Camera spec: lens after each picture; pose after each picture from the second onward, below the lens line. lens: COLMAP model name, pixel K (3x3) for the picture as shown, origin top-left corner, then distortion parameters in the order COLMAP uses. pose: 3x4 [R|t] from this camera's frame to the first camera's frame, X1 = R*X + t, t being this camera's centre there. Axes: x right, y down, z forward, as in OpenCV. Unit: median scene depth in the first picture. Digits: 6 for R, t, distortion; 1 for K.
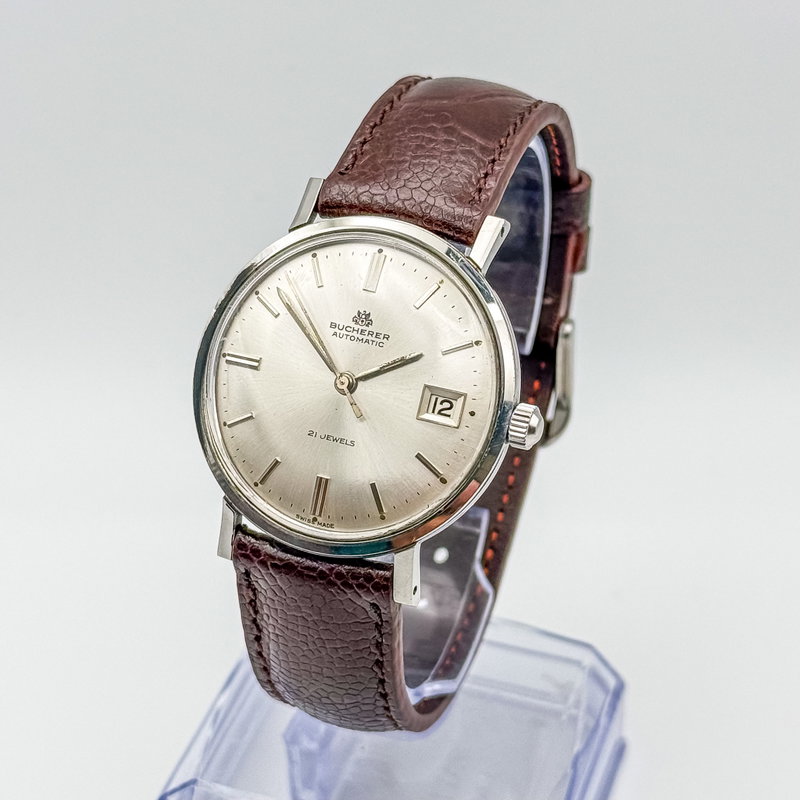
lens RADIAL K [[2516.2, 0, 399.7], [0, 2516.2, 328.5], [0, 0, 1]] dist [0.454795, -18.425046]
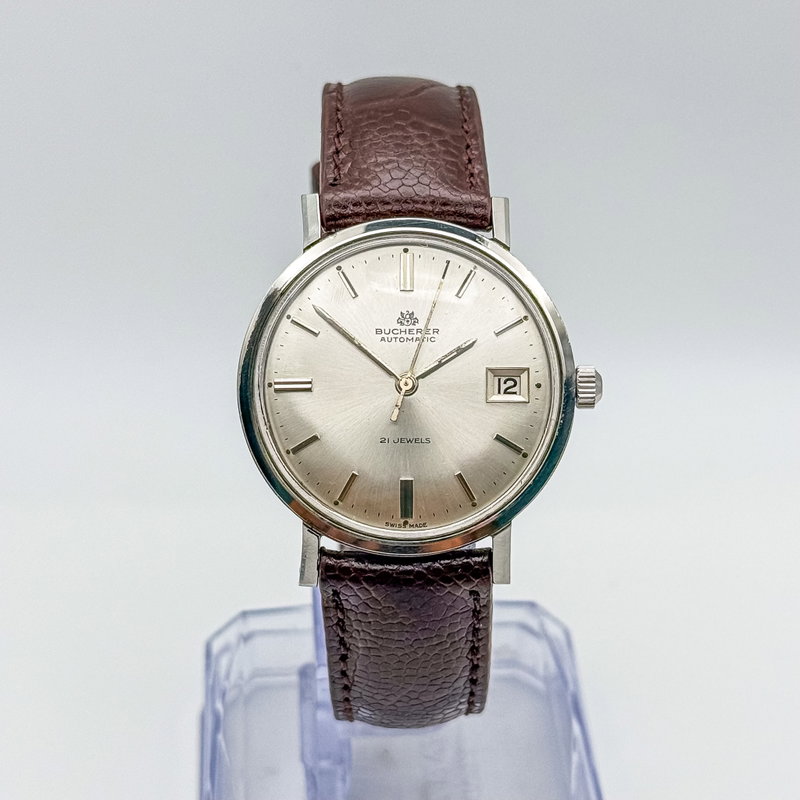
lens RADIAL K [[2516.2, 0, 399.7], [0, 2516.2, 328.5], [0, 0, 1]] dist [0.454795, -18.425046]
pose [[0.926281, -0.202552, 0.317768, -0.337764], [0.206365, 0.978228, 0.021997, -0.022777], [-0.315305, 0.045201, 0.947913, 0.041464]]
